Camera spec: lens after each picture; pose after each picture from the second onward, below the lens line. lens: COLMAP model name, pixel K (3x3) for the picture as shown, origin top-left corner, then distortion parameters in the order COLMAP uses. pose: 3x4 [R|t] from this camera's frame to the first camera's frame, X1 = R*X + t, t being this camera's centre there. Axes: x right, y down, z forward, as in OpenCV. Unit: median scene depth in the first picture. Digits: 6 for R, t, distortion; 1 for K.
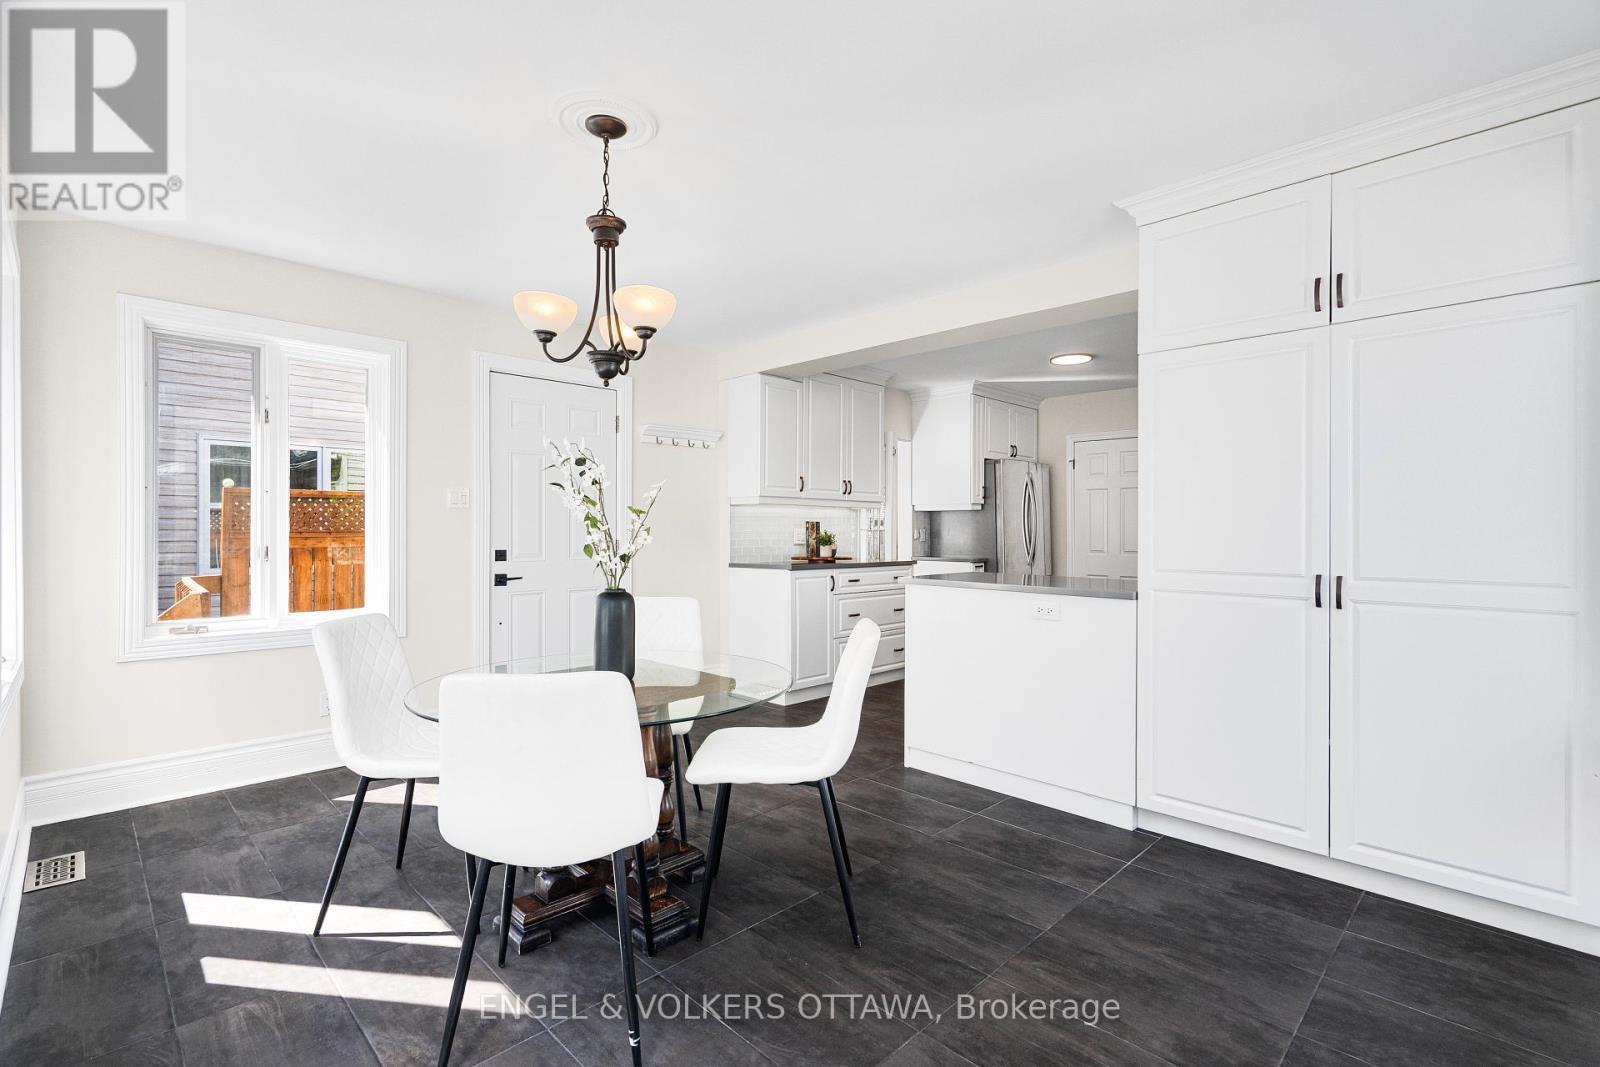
lens RADIAL K [[728.8, 0, 799.3], [0, 728.8, 533.7], [0, 0, 1]] dist [-0.002989, -0.000017]
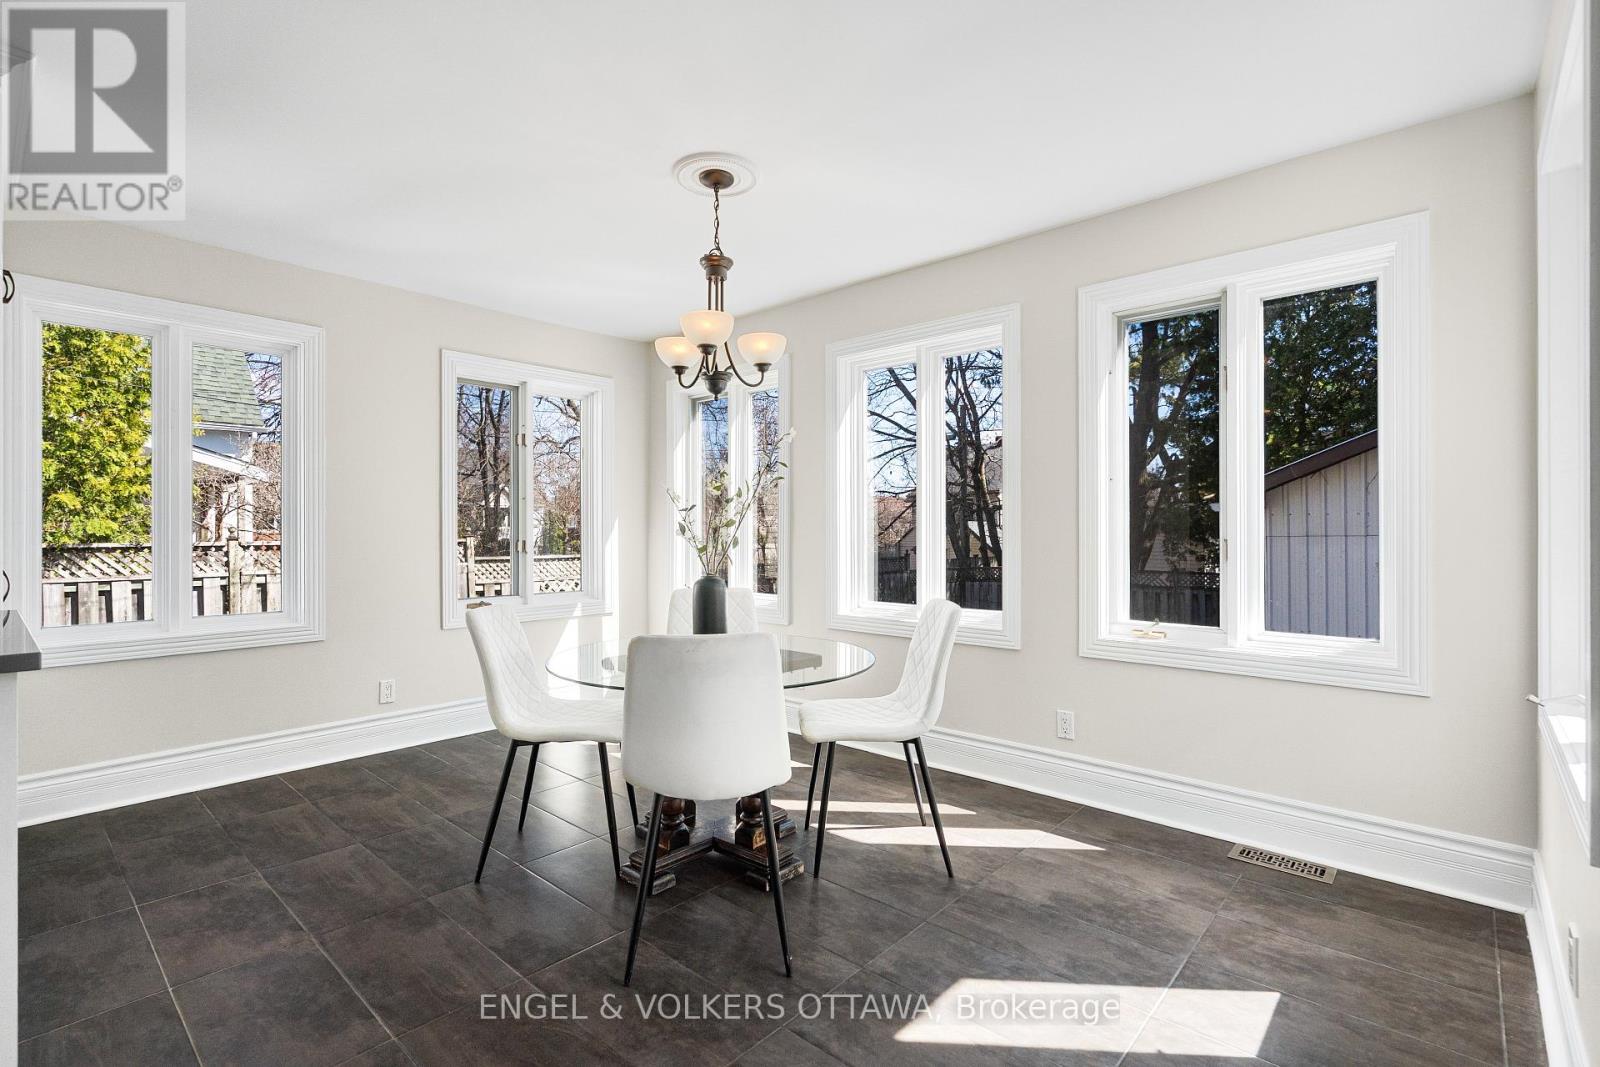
lens RADIAL K [[728.8, 0, 799.2], [0, 728.8, 529.8], [0, 0, 1]] dist [-0.002989, -0.000017]
pose [[-0.998066, 0.000362, -0.062159, -0.305271], [0.000361, 1.000000, 0.000019, 0.002323], [0.062159, -0.000003, -0.998066, 2.045713]]
